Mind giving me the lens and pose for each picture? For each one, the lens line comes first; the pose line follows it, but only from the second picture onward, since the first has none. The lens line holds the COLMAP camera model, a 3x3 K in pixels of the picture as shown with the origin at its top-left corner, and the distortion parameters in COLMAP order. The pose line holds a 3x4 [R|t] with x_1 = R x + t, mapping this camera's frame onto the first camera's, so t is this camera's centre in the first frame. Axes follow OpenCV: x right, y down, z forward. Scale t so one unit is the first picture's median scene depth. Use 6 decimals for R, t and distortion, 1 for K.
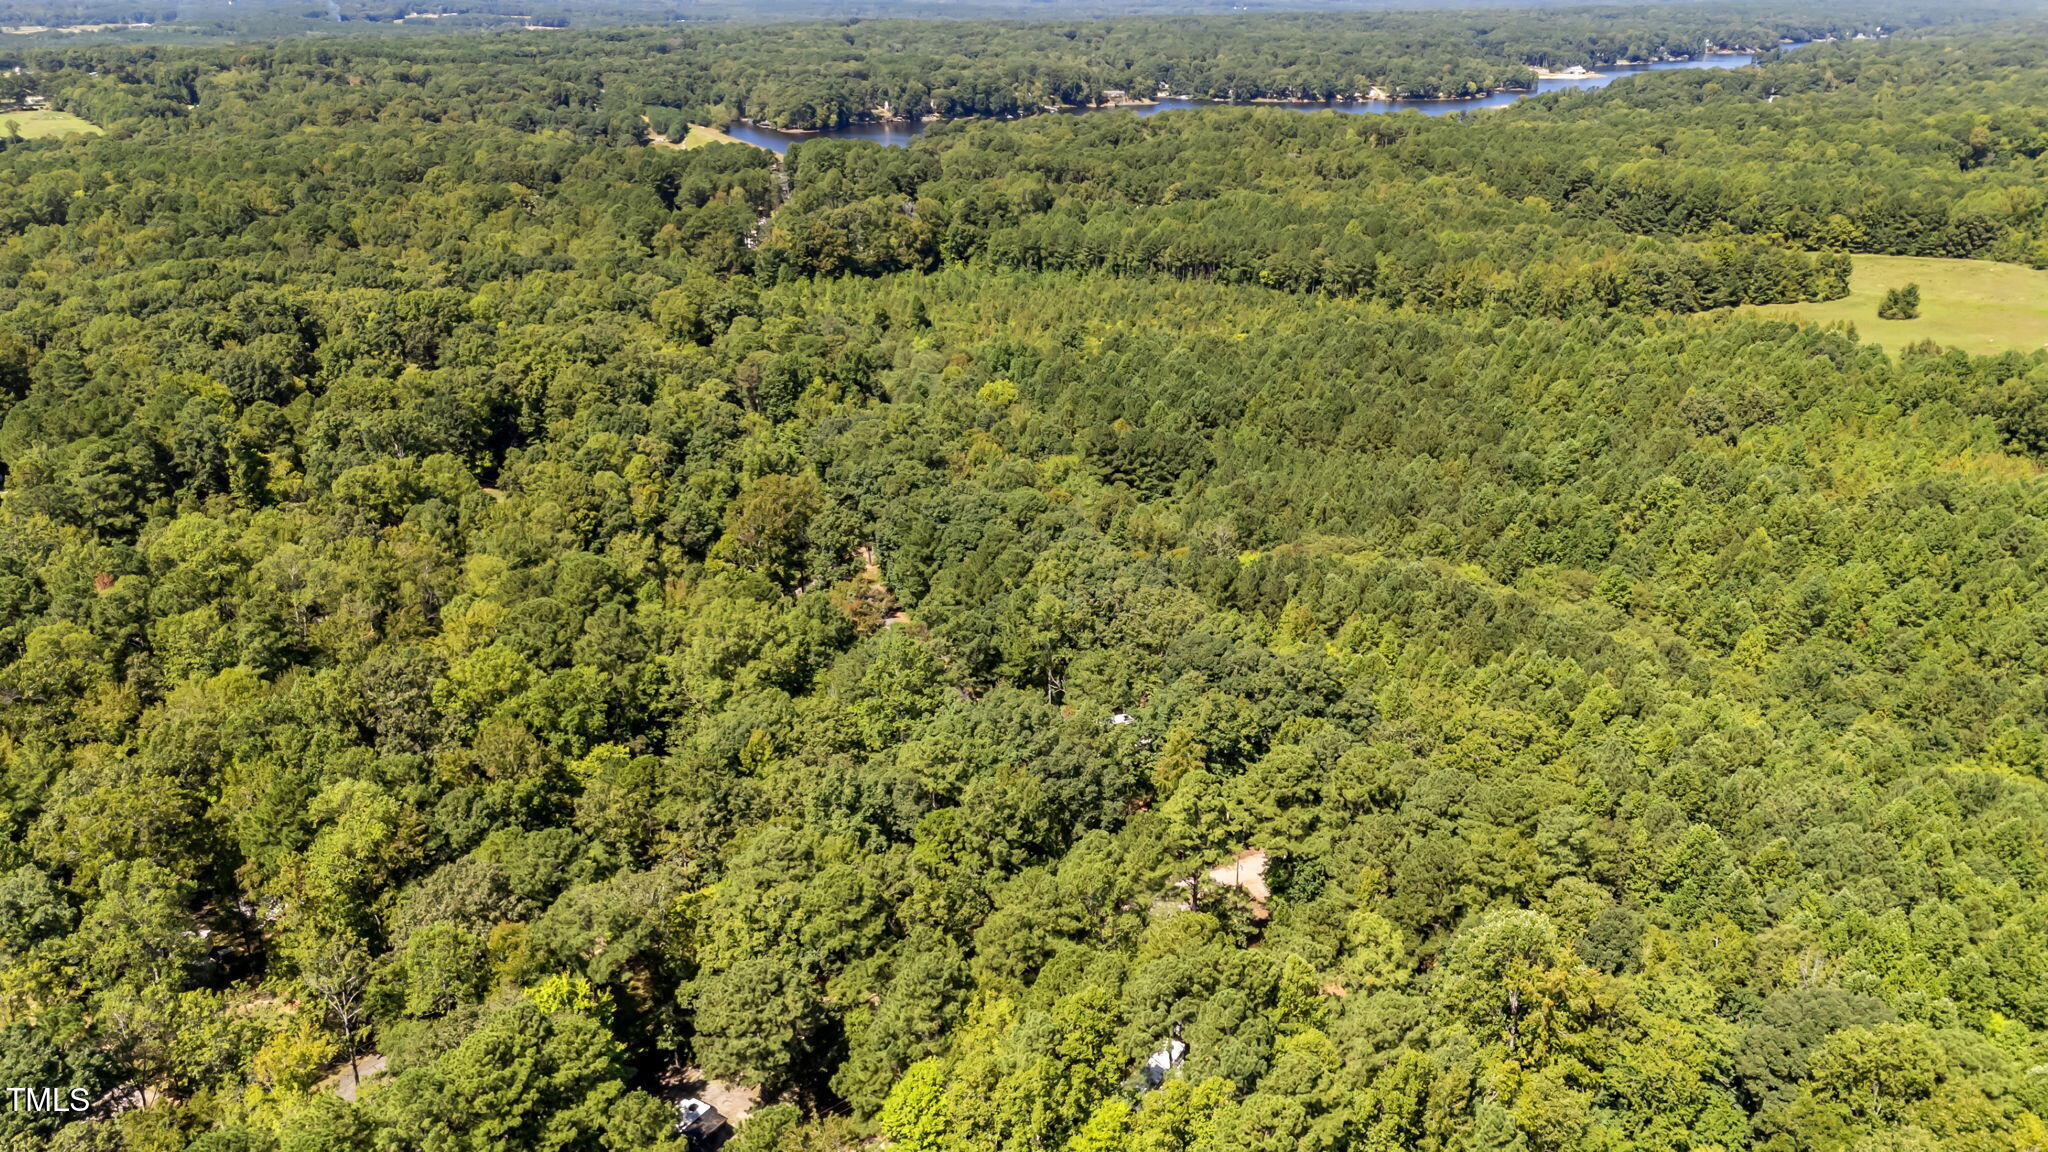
lens RADIAL K [[1484.4, 0, 1024.0], [0, 1484.4, 576.0], [0, 0, 1]] dist [0.115981, -0.217471]
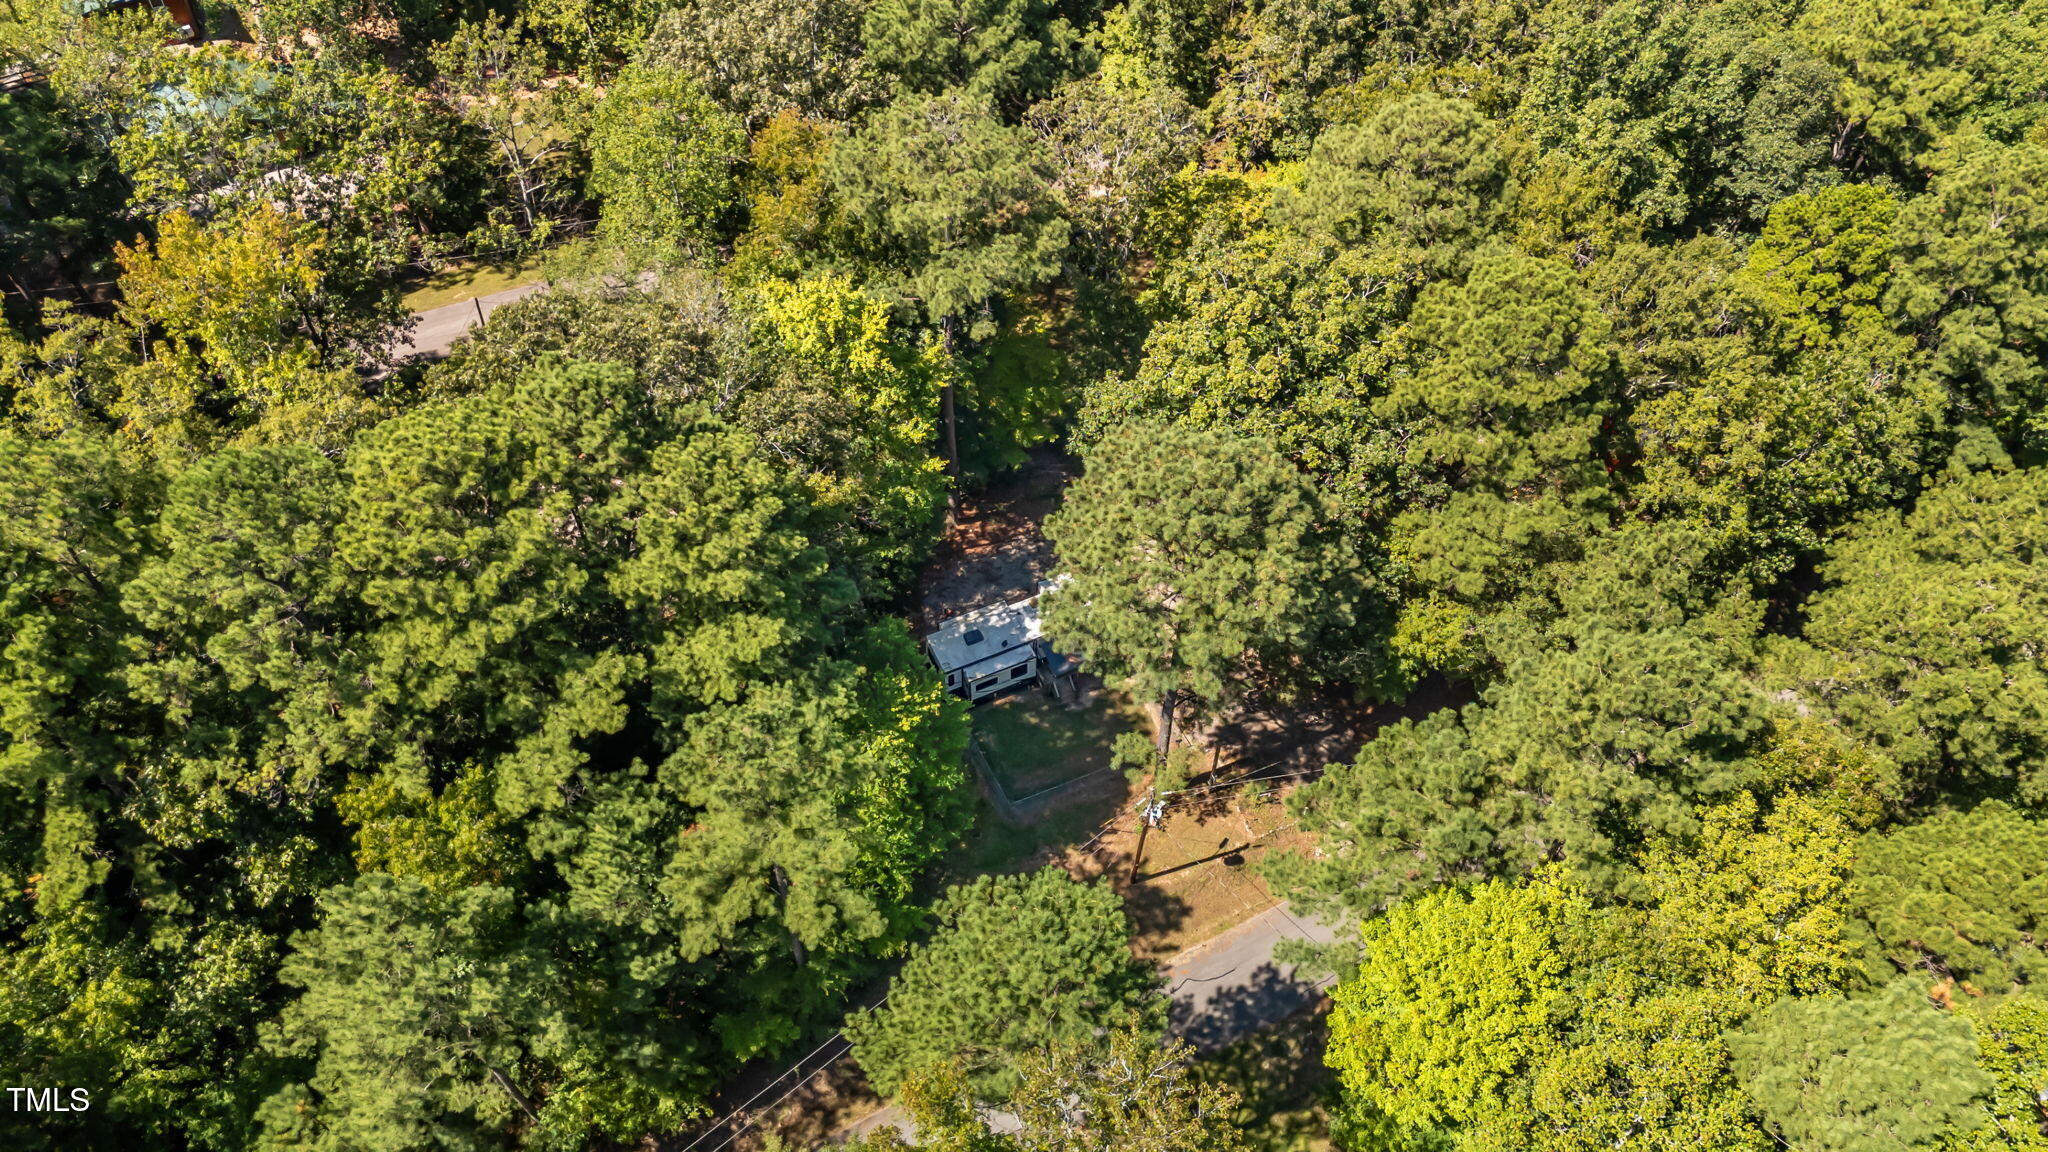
lens RADIAL K [[1497.4, 0, 1023.8], [0, 1497.4, 577.6], [0, 0, 1]] dist [0.038283, 0.000920]
pose [[0.841617, 0.436990, -0.317365, -0.070371], [-0.212516, 0.808186, 0.549247, 0.069437], [0.496505, -0.394811, 0.773050, 0.550147]]
